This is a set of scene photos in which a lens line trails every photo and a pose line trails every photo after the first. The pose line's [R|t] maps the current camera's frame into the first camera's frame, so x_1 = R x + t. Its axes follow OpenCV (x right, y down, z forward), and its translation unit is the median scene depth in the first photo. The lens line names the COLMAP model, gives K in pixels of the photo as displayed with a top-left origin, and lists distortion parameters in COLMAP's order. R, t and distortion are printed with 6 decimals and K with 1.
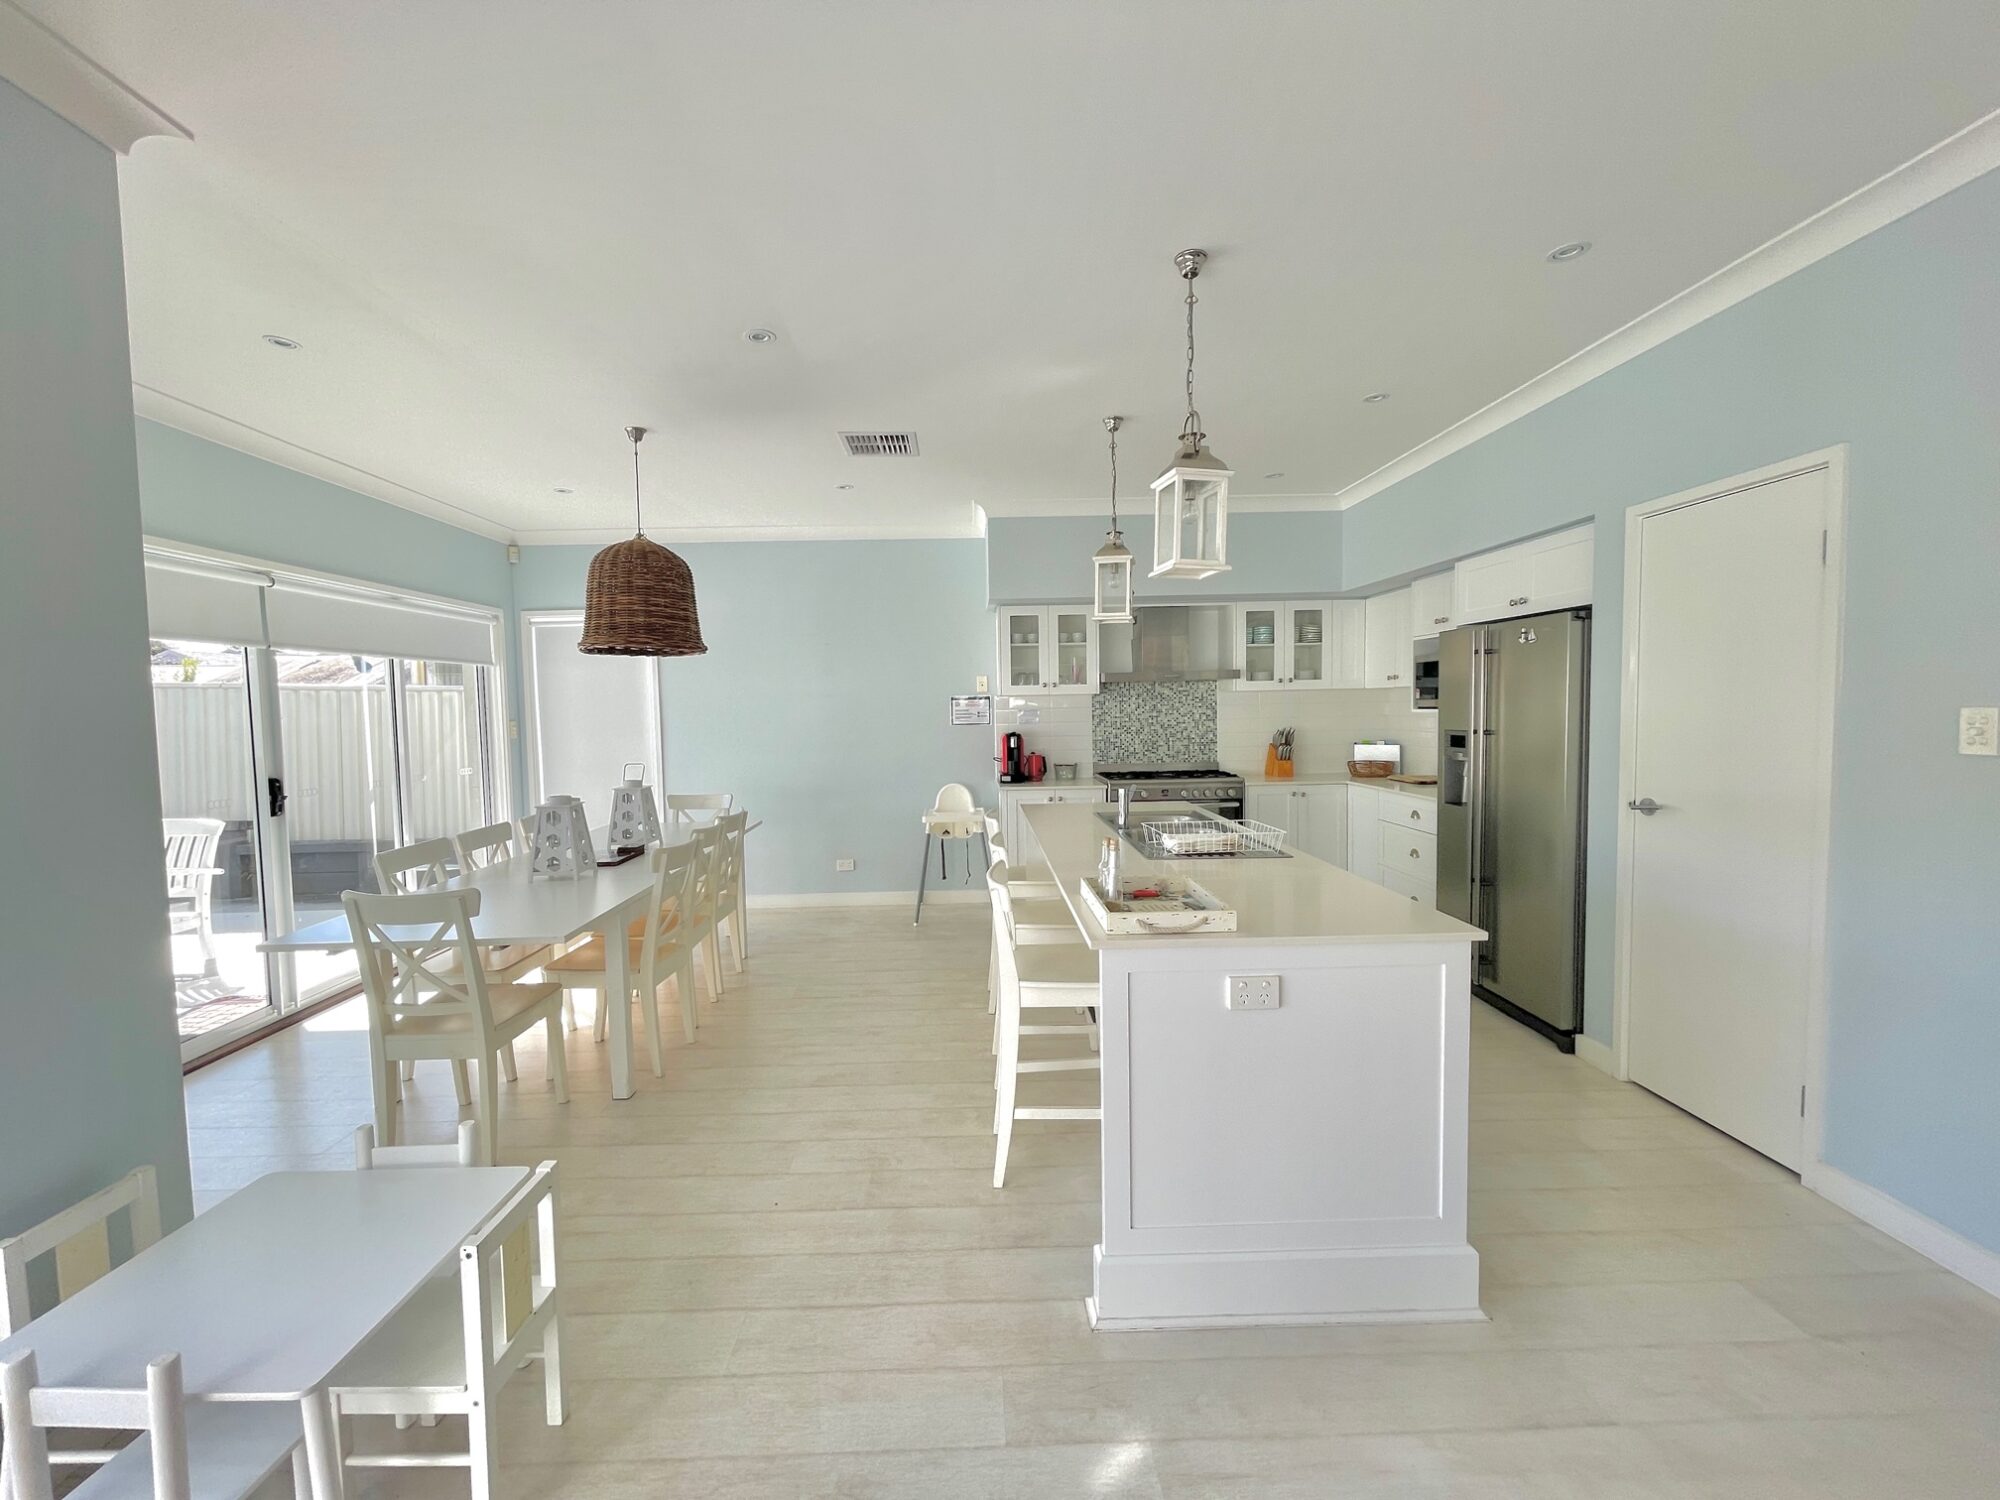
lens RADIAL K [[805.3, 0, 986.8], [0, 805.3, 753.5], [0, 0, 1]] dist [-0.001135, -0.000490]
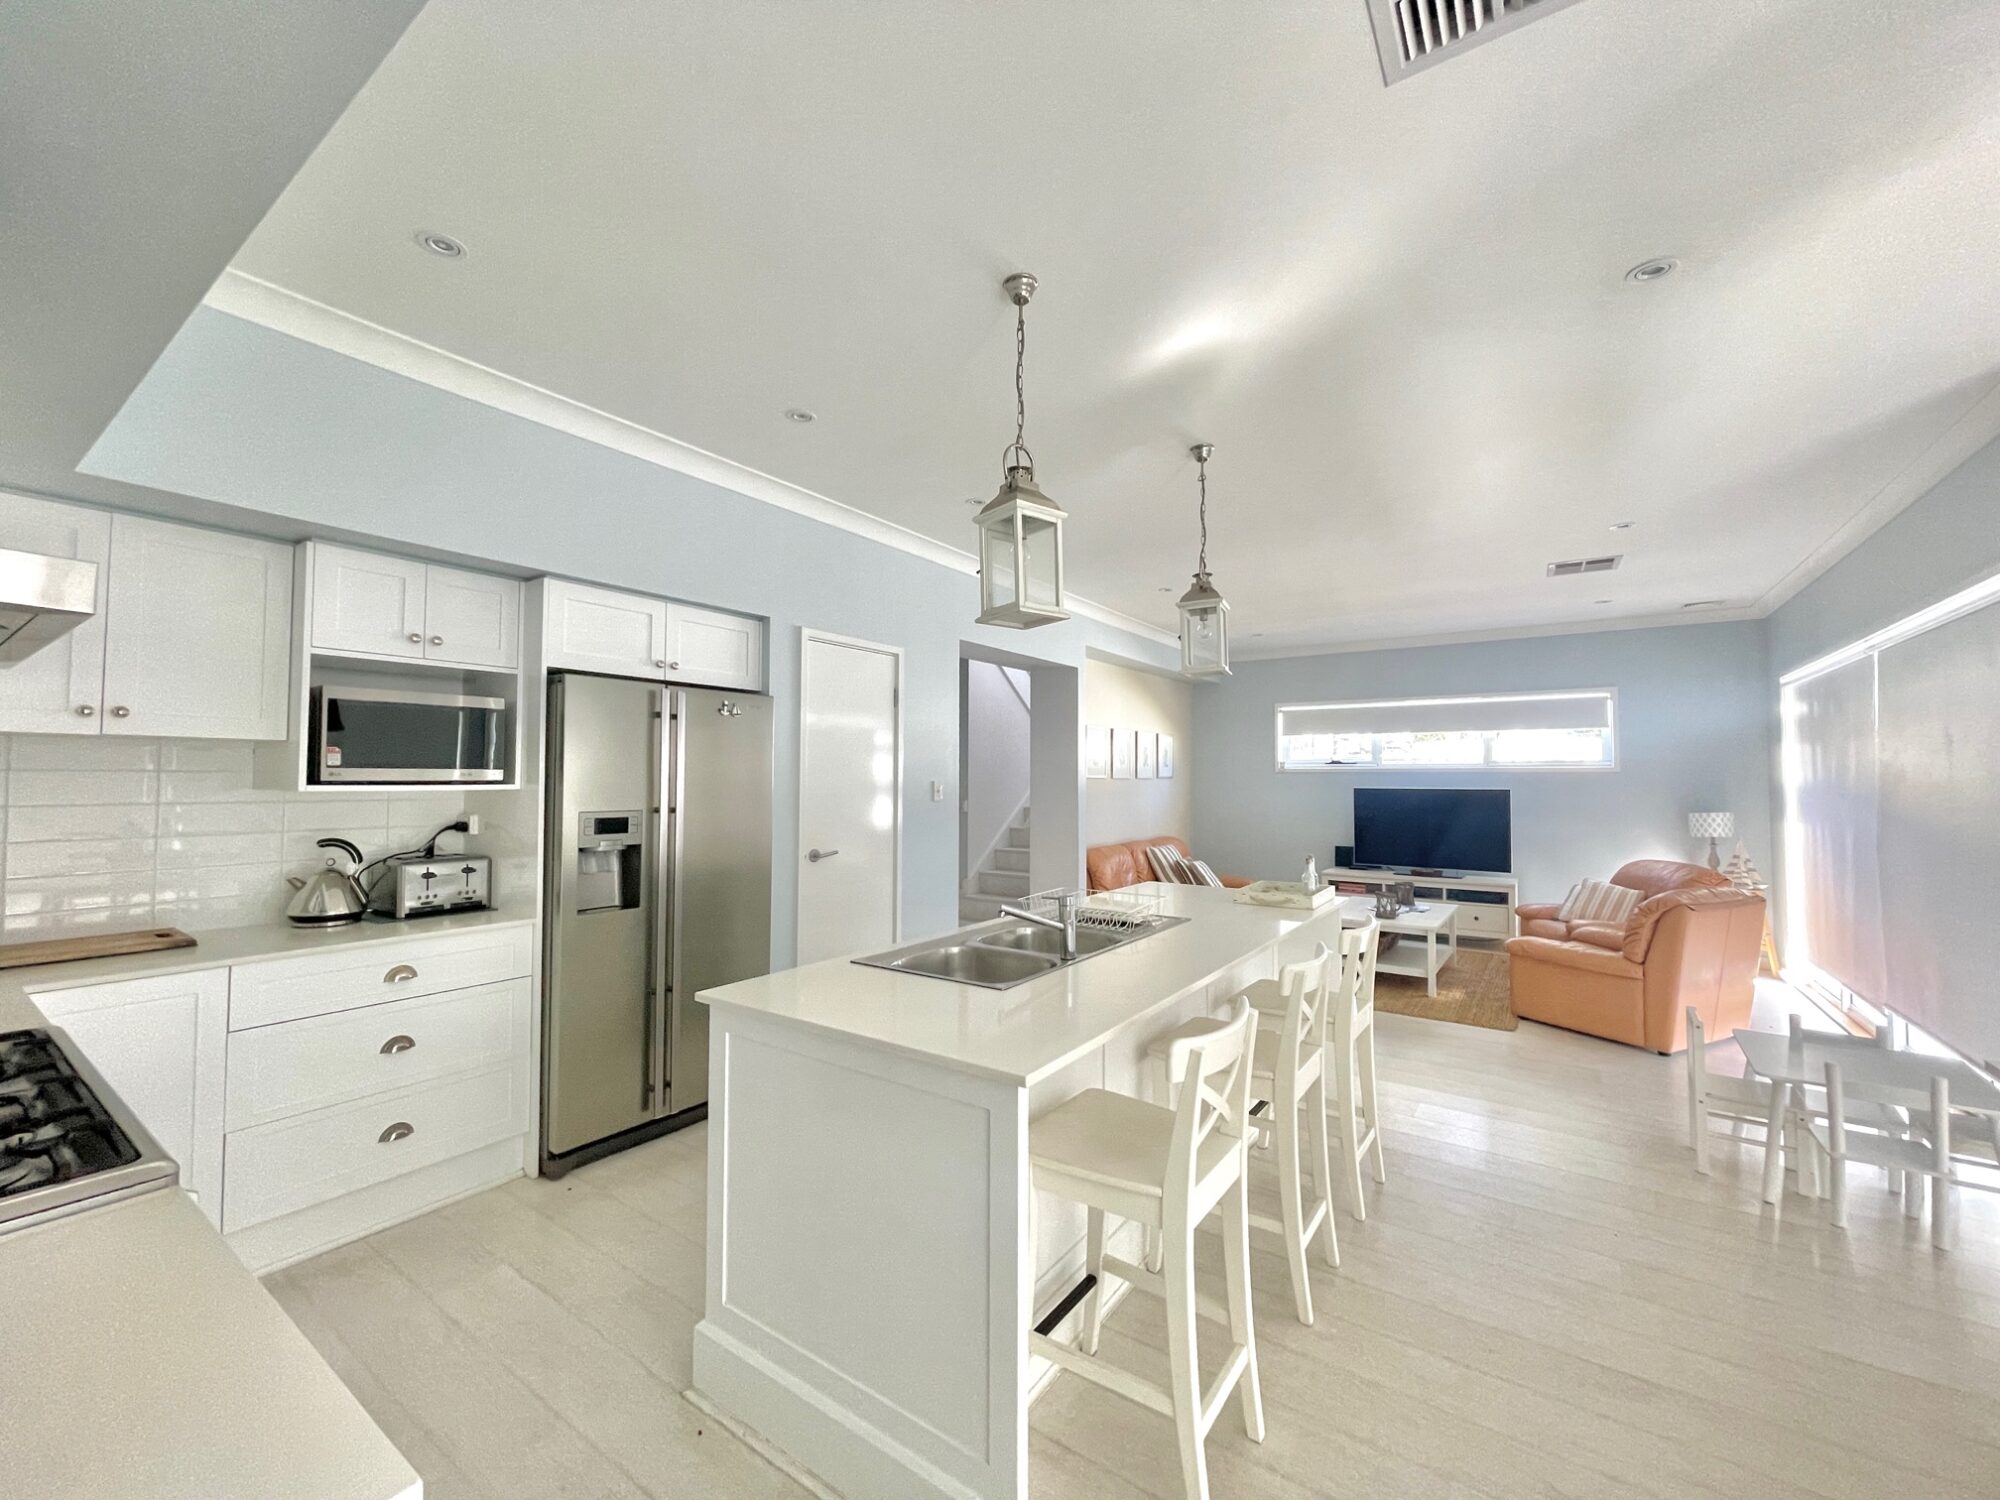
lens RADIAL K [[805.3, 0, 984.7], [0, 805.3, 758.8], [0, 0, 1]] dist [-0.001135, -0.000490]
pose [[-0.795790, 0.034550, 0.604587, -0.114403], [0.047534, 0.998855, 0.005486, -0.048007], [-0.603705, 0.033104, -0.796520, 1.019946]]
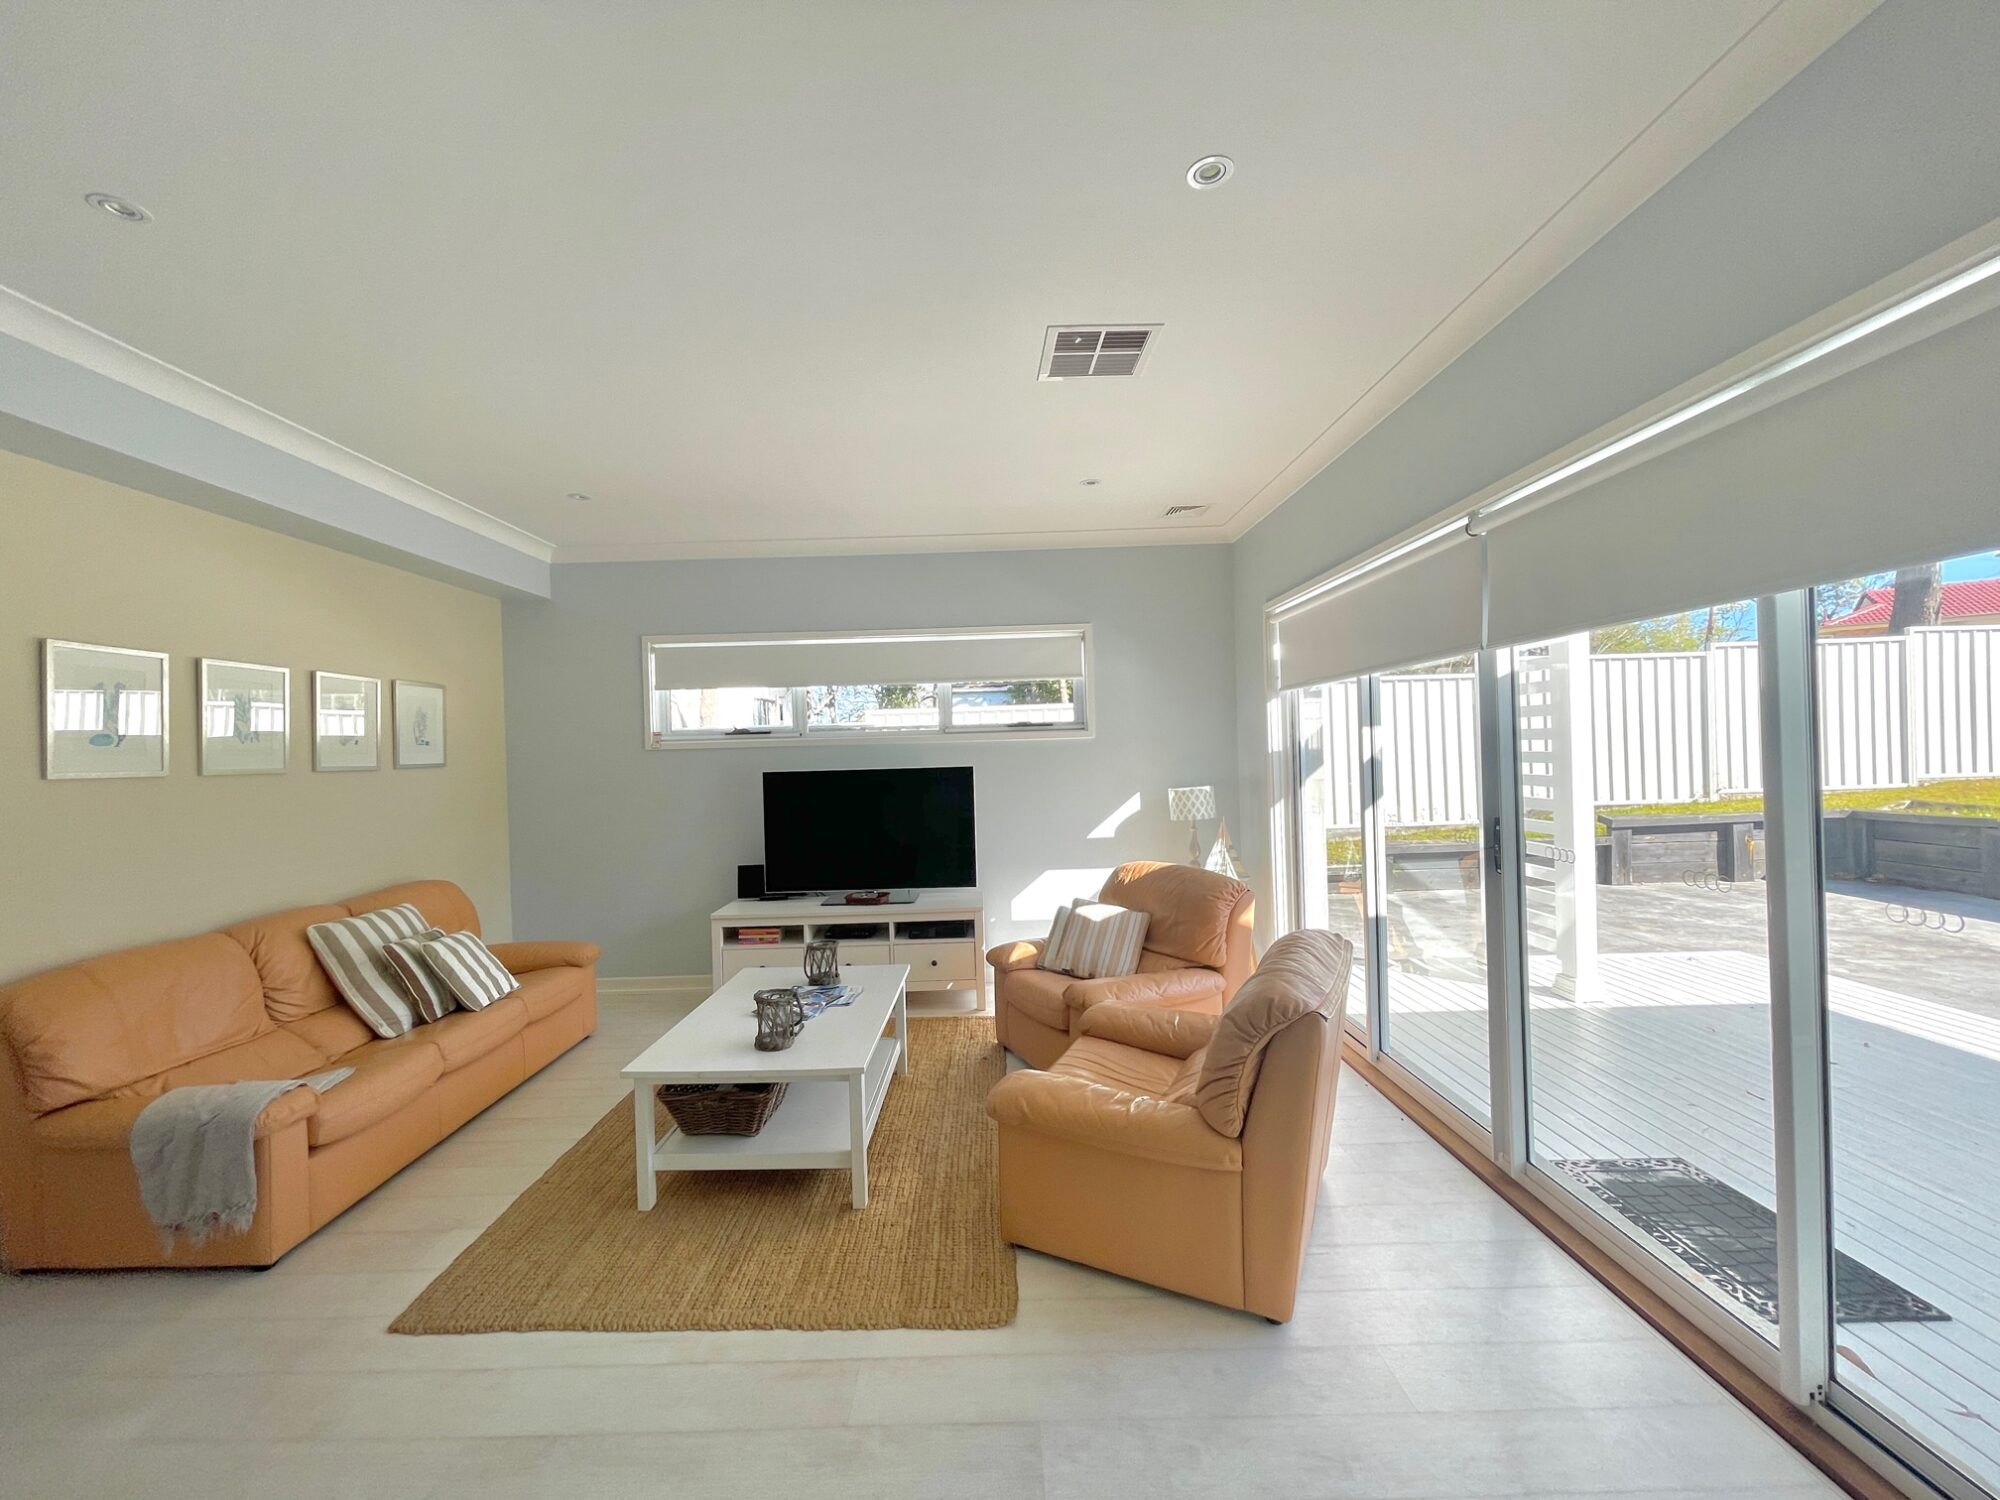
lens RADIAL K [[805.3, 0, 988.8], [0, 805.3, 754.4], [0, 0, 1]] dist [-0.001135, -0.000490]
pose [[-0.998246, 0.050919, 0.030209, -0.049387], [0.052699, 0.996722, 0.061389, -0.018063], [-0.026984, 0.062873, -0.997657, 0.379365]]
